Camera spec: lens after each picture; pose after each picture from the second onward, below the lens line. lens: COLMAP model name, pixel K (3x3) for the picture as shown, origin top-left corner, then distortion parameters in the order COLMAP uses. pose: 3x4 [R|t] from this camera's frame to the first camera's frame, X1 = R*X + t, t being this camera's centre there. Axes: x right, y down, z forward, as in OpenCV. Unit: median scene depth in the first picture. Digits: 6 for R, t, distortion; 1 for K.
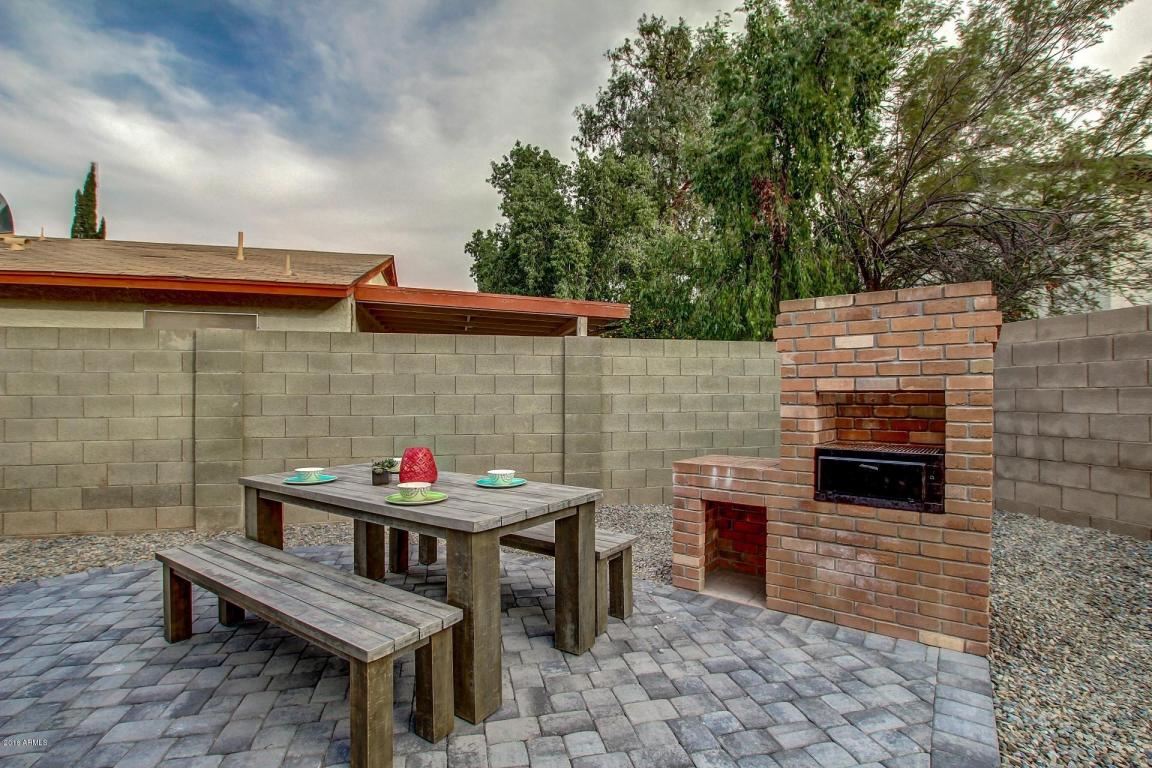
lens RADIAL K [[537.9, 0, 578.1], [0, 537.9, 392.2], [0, 0, 1]] dist [-0.021509, 0.000747]
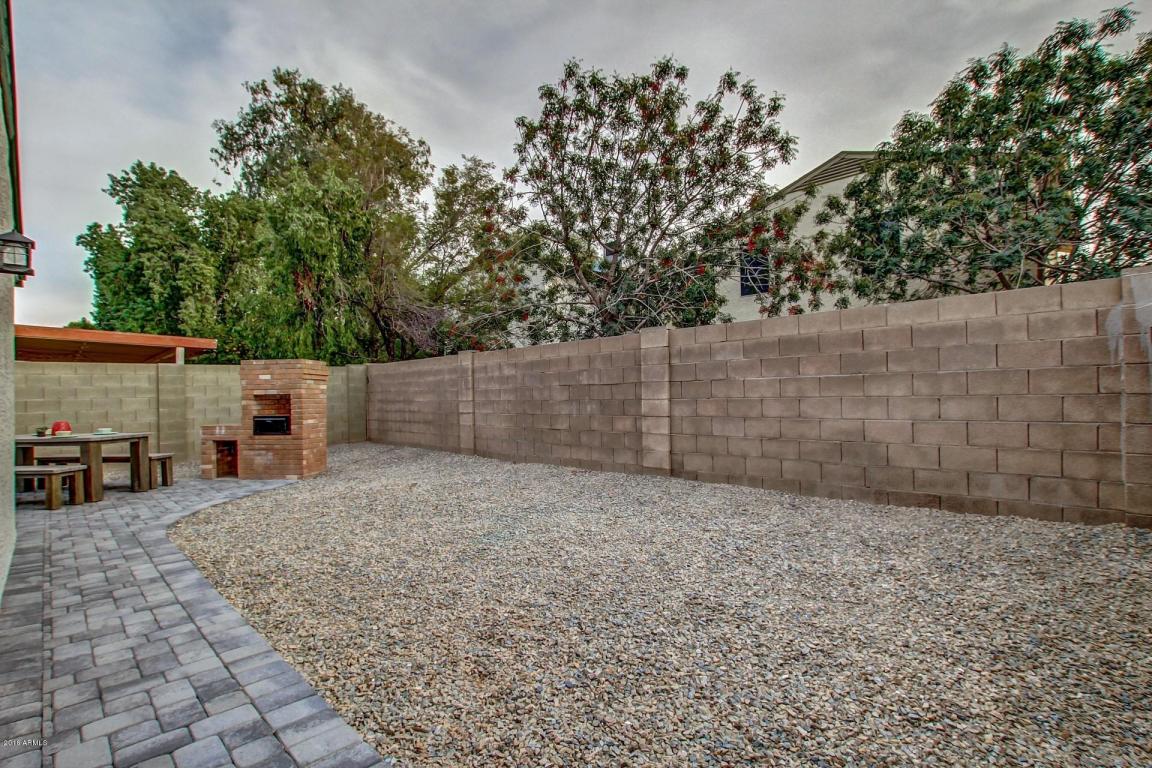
lens RADIAL K [[535.1, 0, 571.0], [0, 535.1, 391.4], [0, 0, 1]] dist [-0.021781, 0.000330]
pose [[0.853701, -0.015838, 0.520523, 0.198611], [0.015801, 0.999865, 0.004508, -0.003054], [-0.520524, 0.004376, 0.853836, -1.006816]]
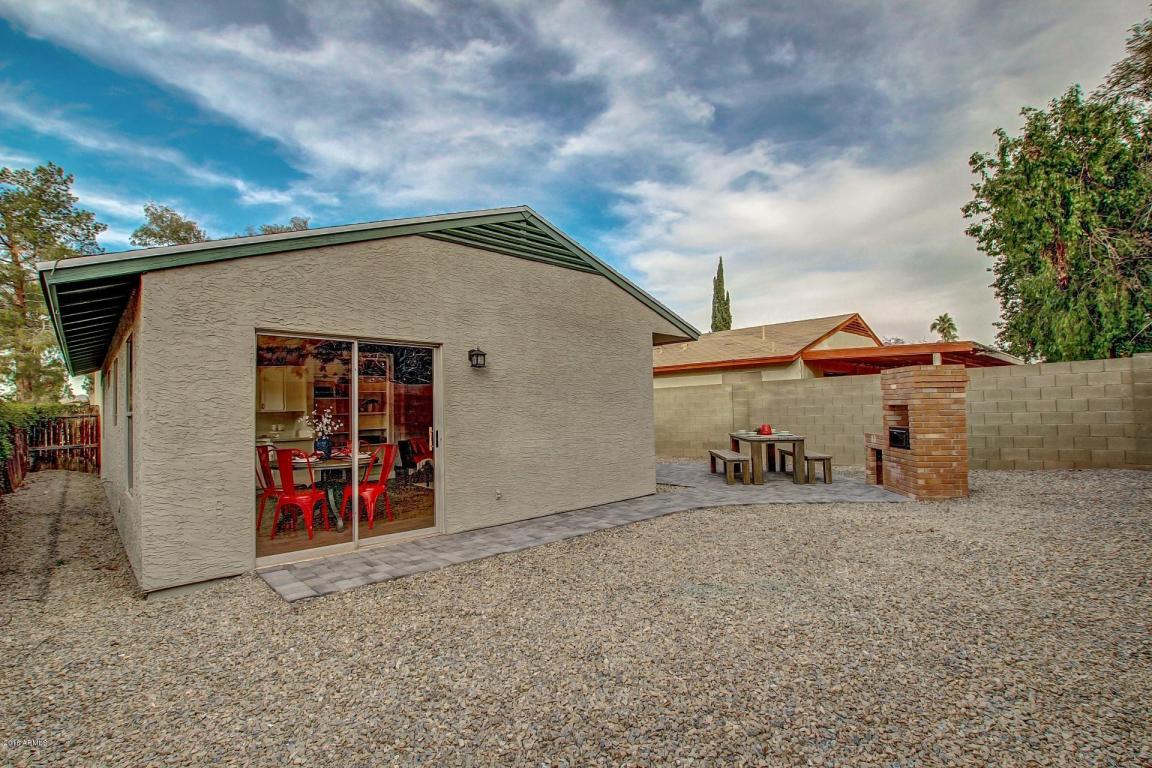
lens RADIAL K [[537.9, 0, 578.1], [0, 537.9, 392.2], [0, 0, 1]] dist [-0.021509, 0.000747]
pose [[0.498198, -0.040200, -0.866131, 0.934701], [0.034934, 0.999044, -0.026275, -0.023543], [0.866359, -0.017167, 0.499126, -0.778485]]
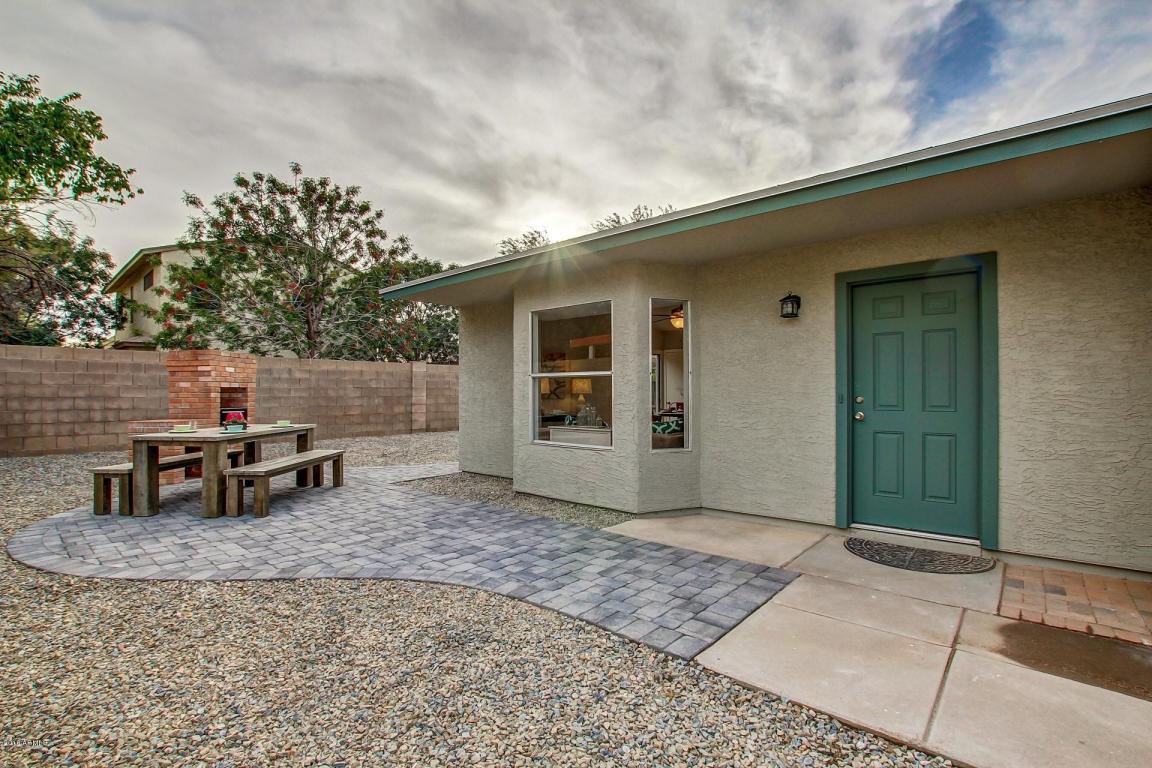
lens RADIAL K [[522.9, 0, 575.9], [0, 522.9, 390.2], [0, 0, 1]] dist [-0.033518, 0.000310]
pose [[-0.574130, 0.002069, 0.818761, -1.221070], [-0.009527, 0.999912, -0.009207, 0.008785], [-0.818709, -0.013086, -0.574060, 0.482747]]
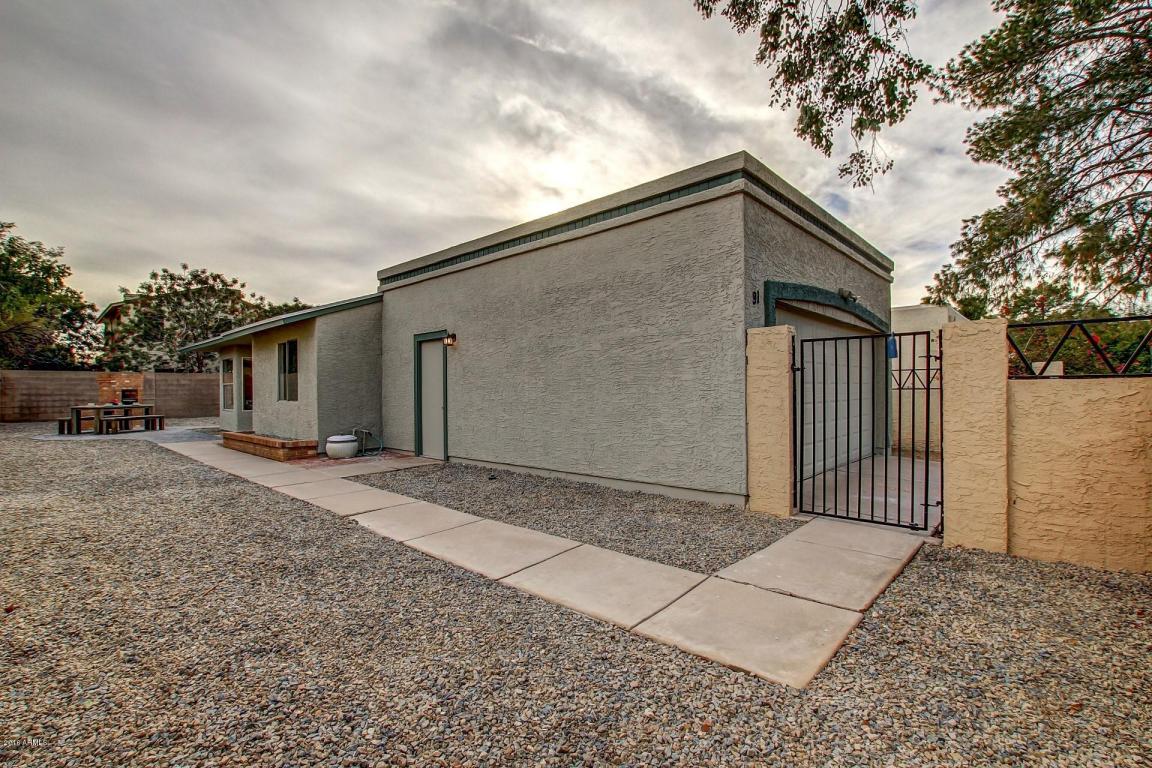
lens RADIAL K [[522.9, 0, 575.9], [0, 522.9, 390.2], [0, 0, 1]] dist [-0.033518, 0.000310]
pose [[-0.551541, 0.000227, 0.834148, -3.286789], [-0.003916, 0.999988, -0.002861, 0.000357], [-0.834139, -0.004845, -0.551533, -0.038339]]
